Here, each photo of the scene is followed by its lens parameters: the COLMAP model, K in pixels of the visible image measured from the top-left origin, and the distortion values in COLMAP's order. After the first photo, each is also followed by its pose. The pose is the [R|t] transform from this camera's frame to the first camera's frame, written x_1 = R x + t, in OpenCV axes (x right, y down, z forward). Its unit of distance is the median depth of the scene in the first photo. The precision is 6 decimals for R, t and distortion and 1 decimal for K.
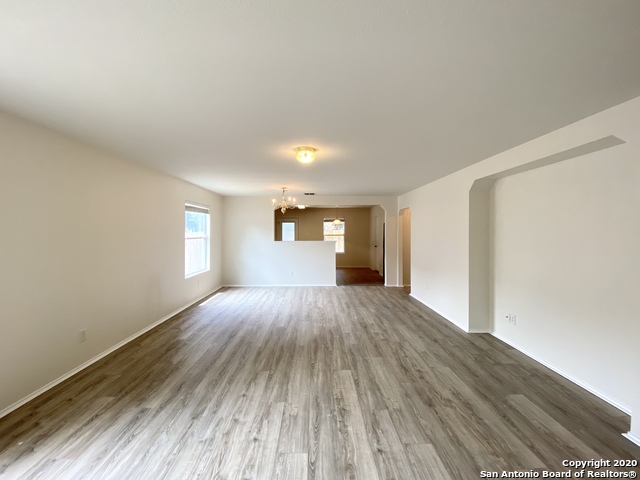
lens RADIAL K [[265.6, 0, 320.6], [0, 265.6, 236.9], [0, 0, 1]] dist [-0.016114, -0.001607]
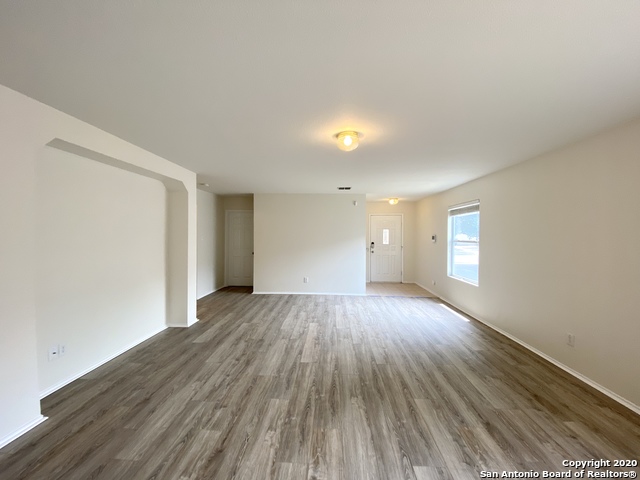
lens RADIAL K [[265.6, 0, 319.2], [0, 265.6, 236.4], [0, 0, 1]] dist [-0.016114, -0.001607]
pose [[-0.997585, -0.009381, 0.068817, -0.030261], [-0.007498, 0.999592, 0.027568, -0.029893], [-0.069047, 0.026985, -0.997248, 2.038119]]
